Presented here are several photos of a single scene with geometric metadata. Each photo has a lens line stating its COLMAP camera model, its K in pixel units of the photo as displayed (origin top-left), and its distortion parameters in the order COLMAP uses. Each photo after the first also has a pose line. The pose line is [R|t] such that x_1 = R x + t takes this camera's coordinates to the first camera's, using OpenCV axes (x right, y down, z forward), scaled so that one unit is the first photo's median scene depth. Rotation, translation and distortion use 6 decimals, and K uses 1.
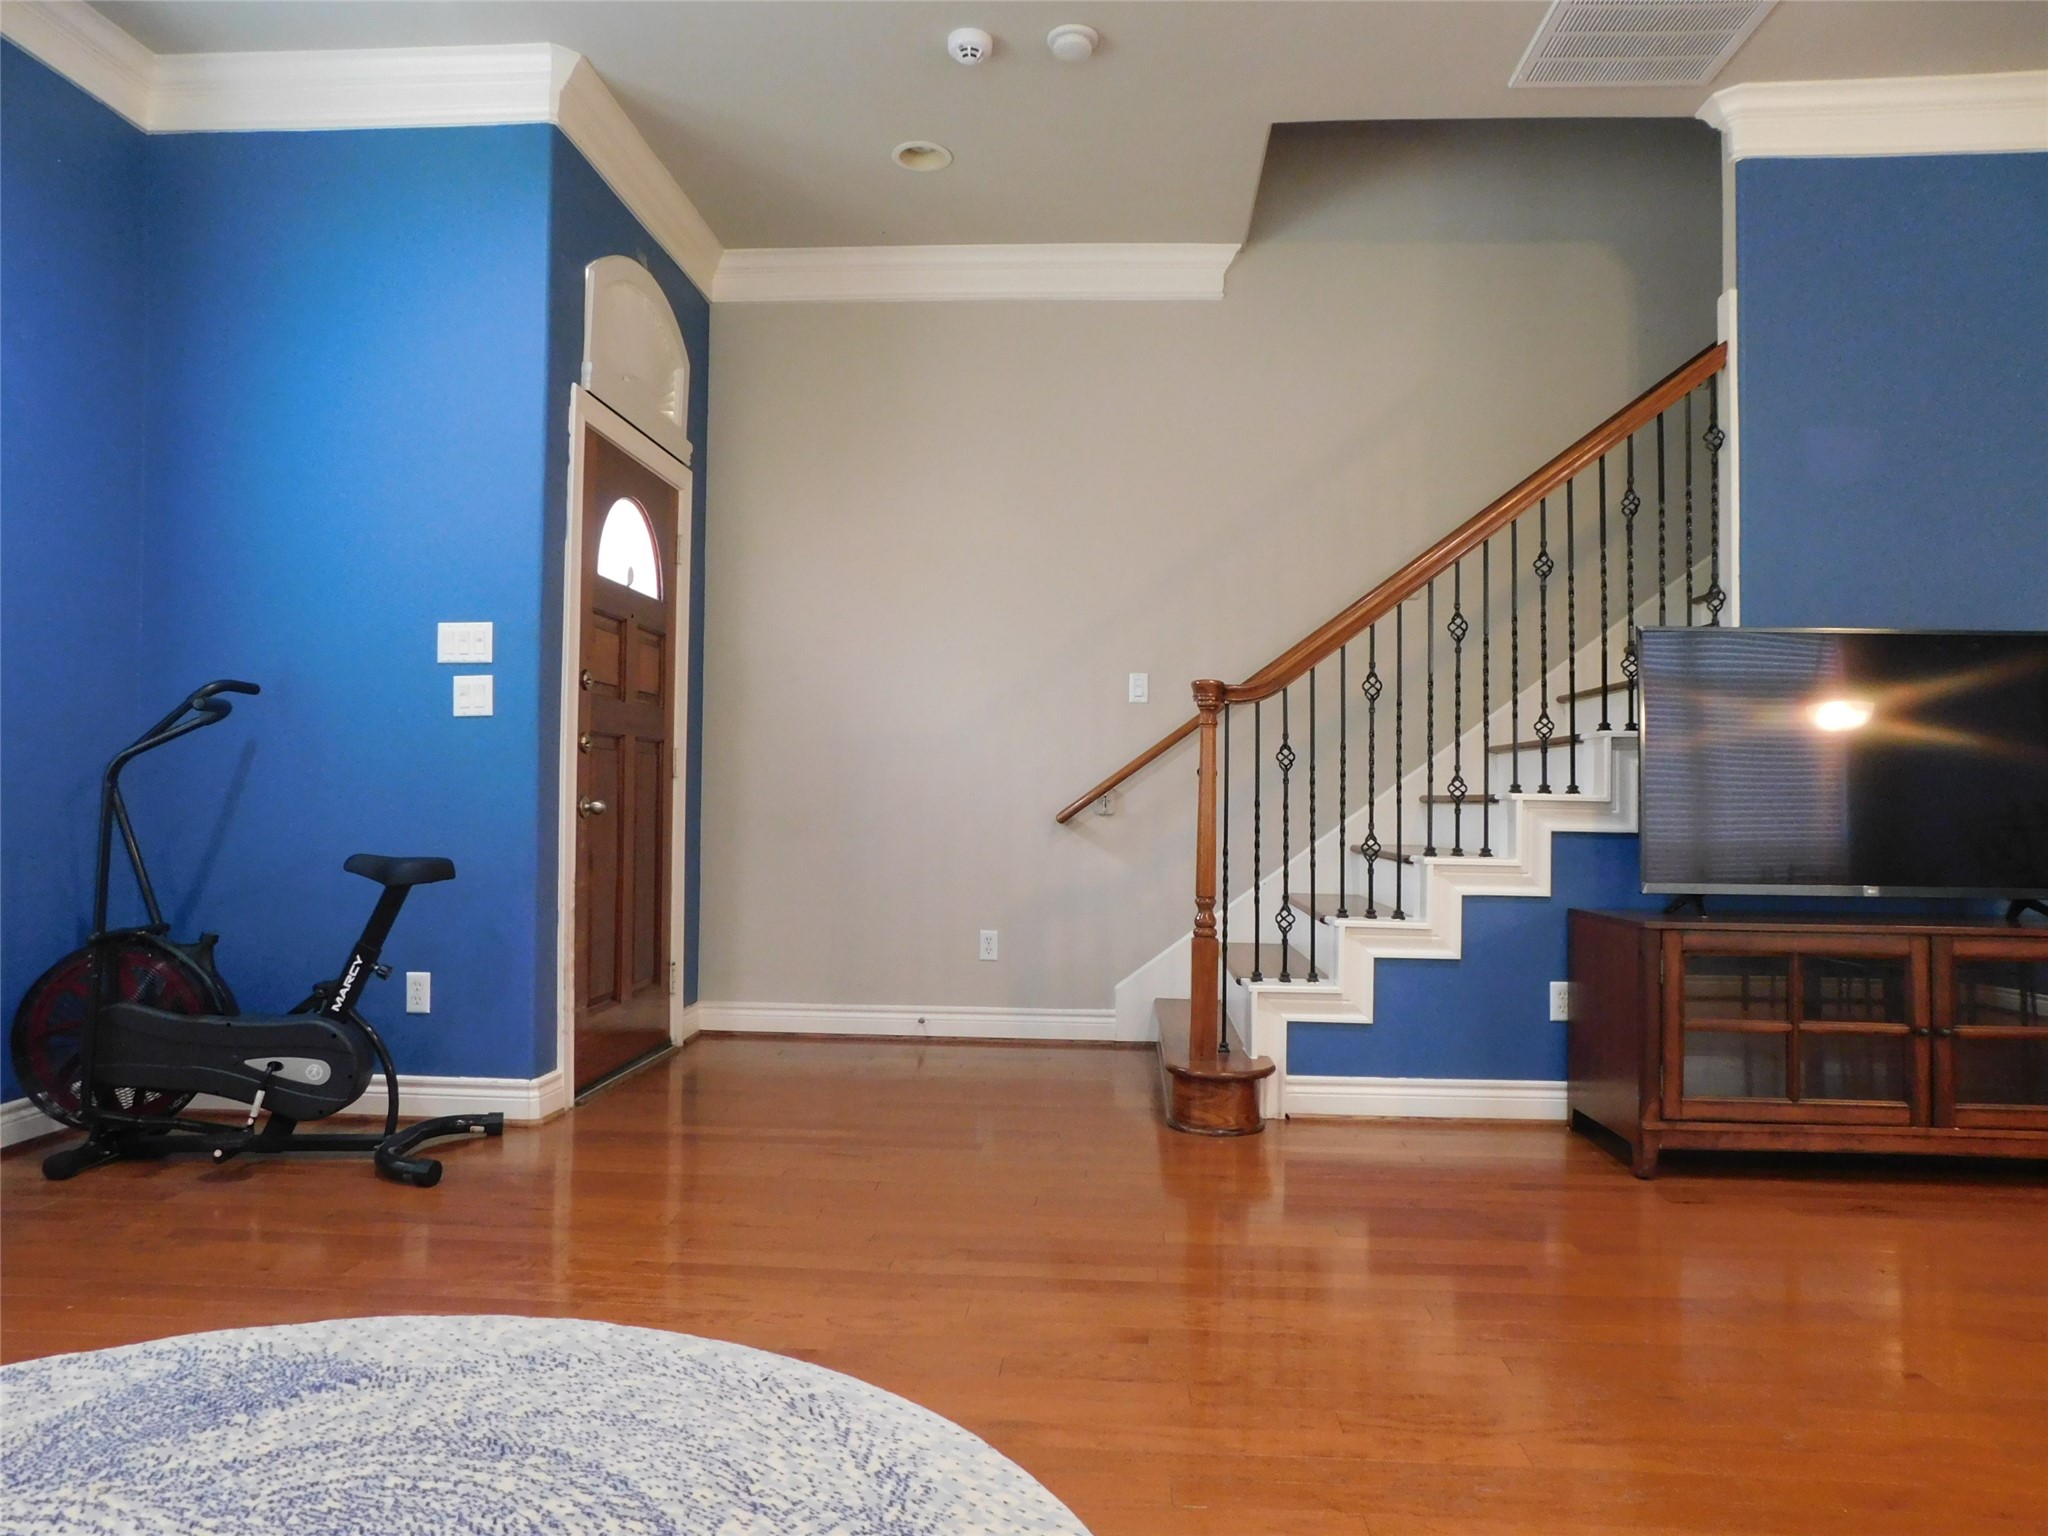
lens RADIAL K [[1364.8, 0, 1017.6], [0, 1364.8, 755.6], [0, 0, 1]] dist [-0.061100, 0.049545]
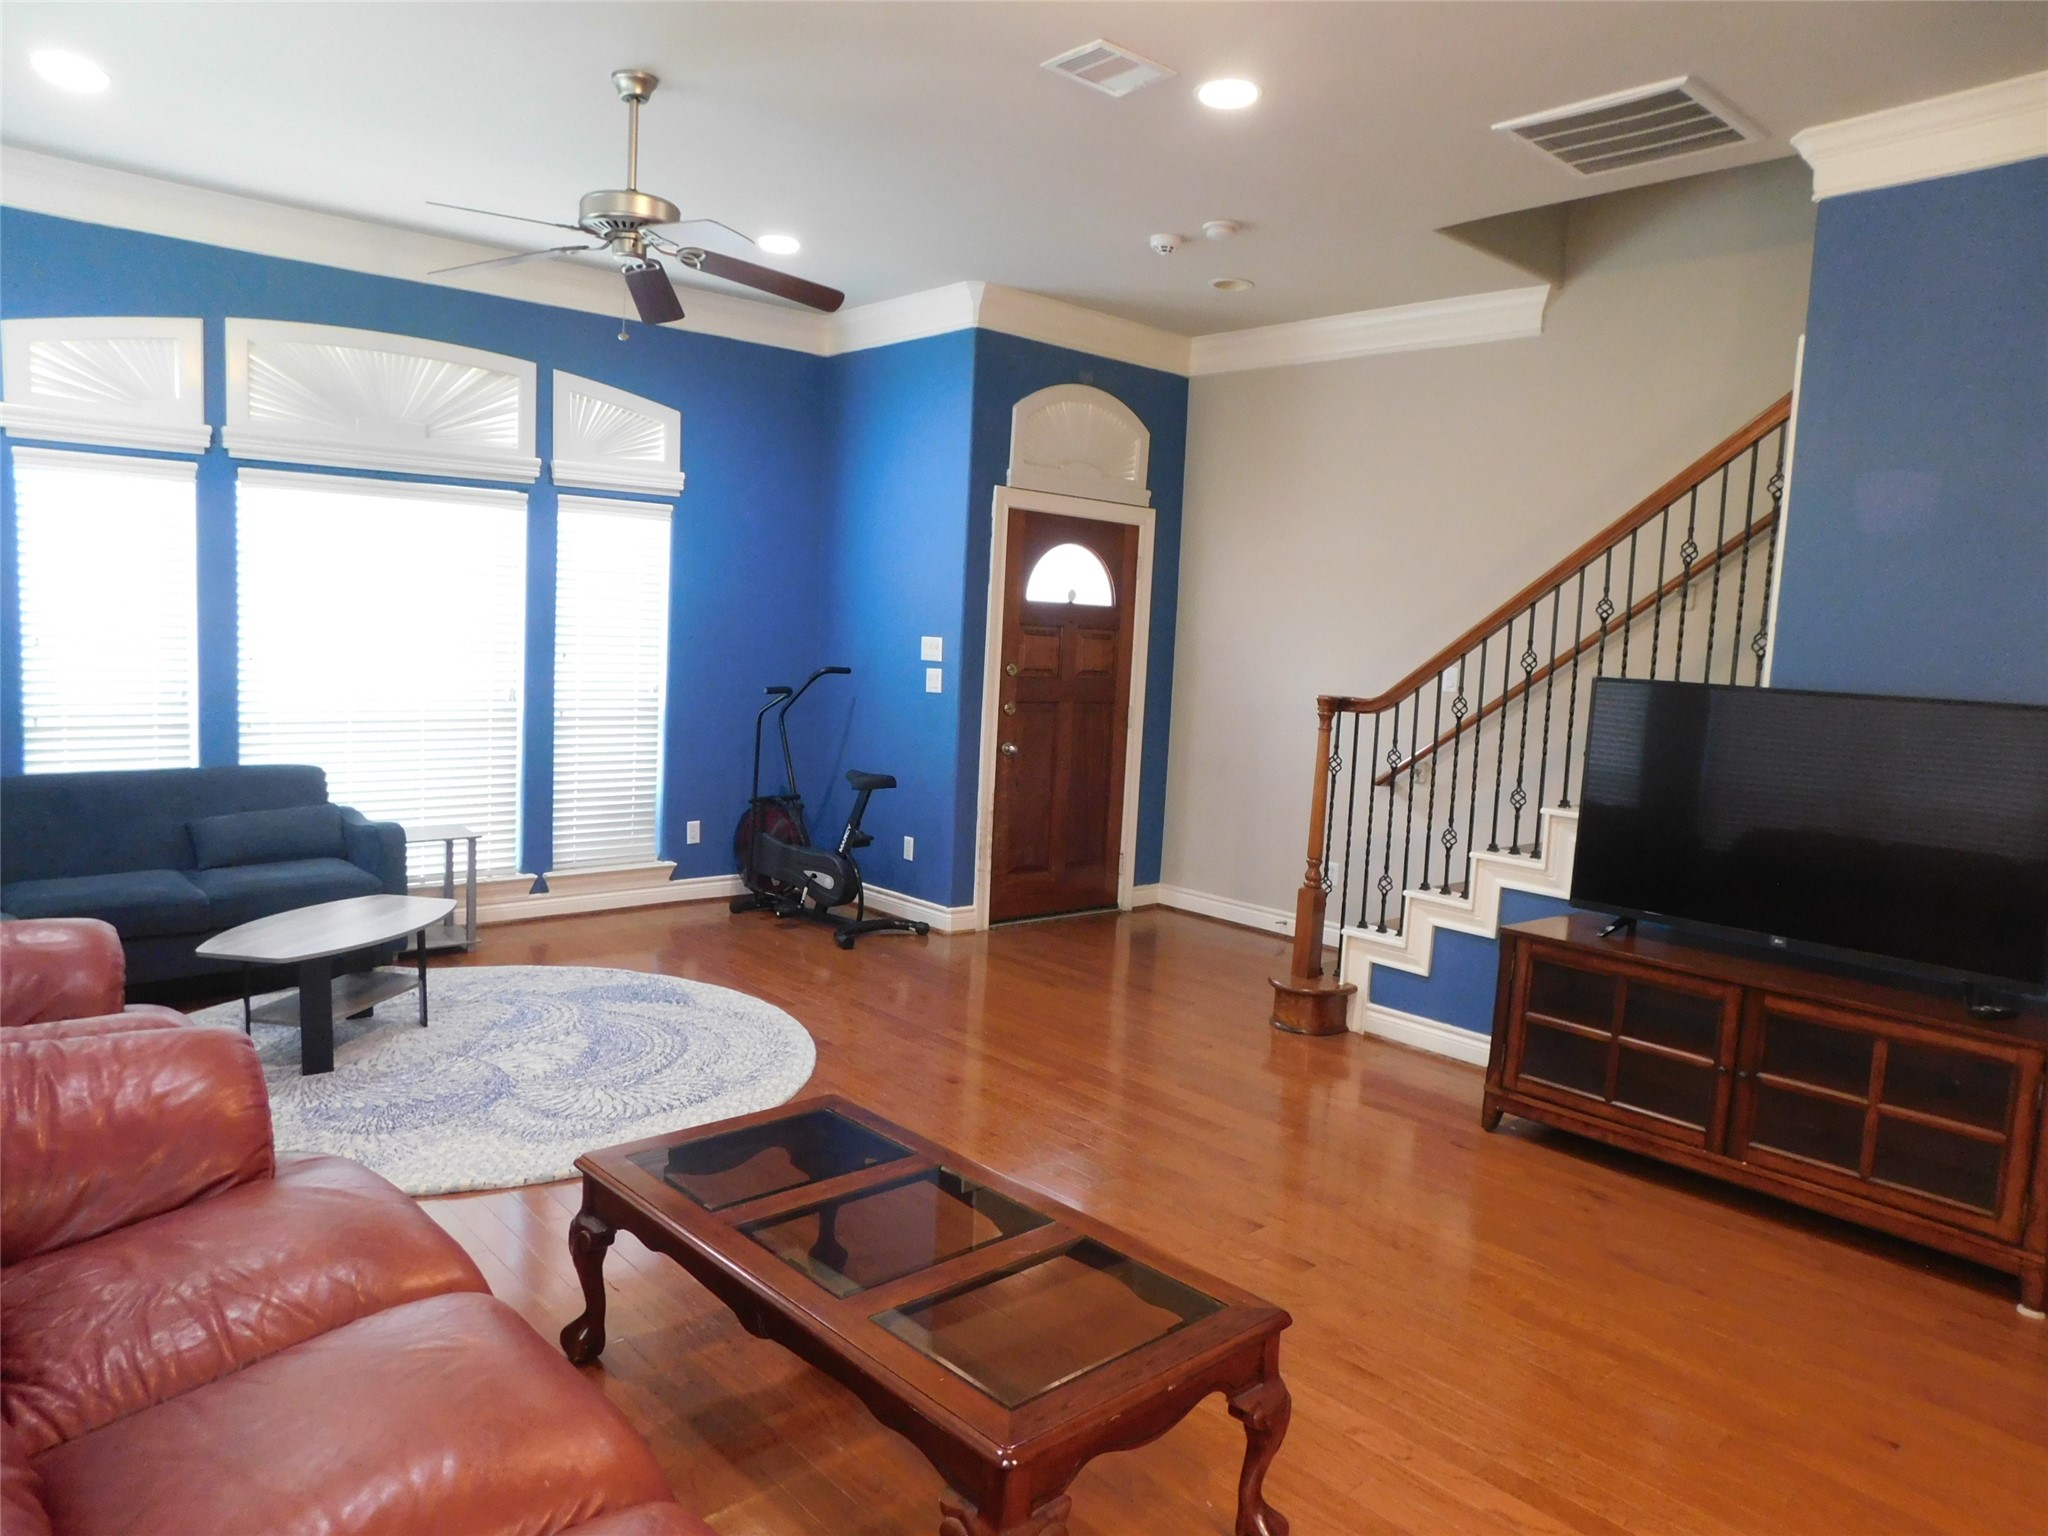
lens RADIAL K [[1364.8, 0, 1023.1], [0, 1364.8, 764.6], [0, 0, 1]] dist [-0.061100, 0.049545]
pose [[0.716011, 0.094851, -0.691616, 0.871613], [-0.025133, 0.993587, 0.110245, -0.130866], [0.697637, -0.061554, 0.713803, -0.151268]]
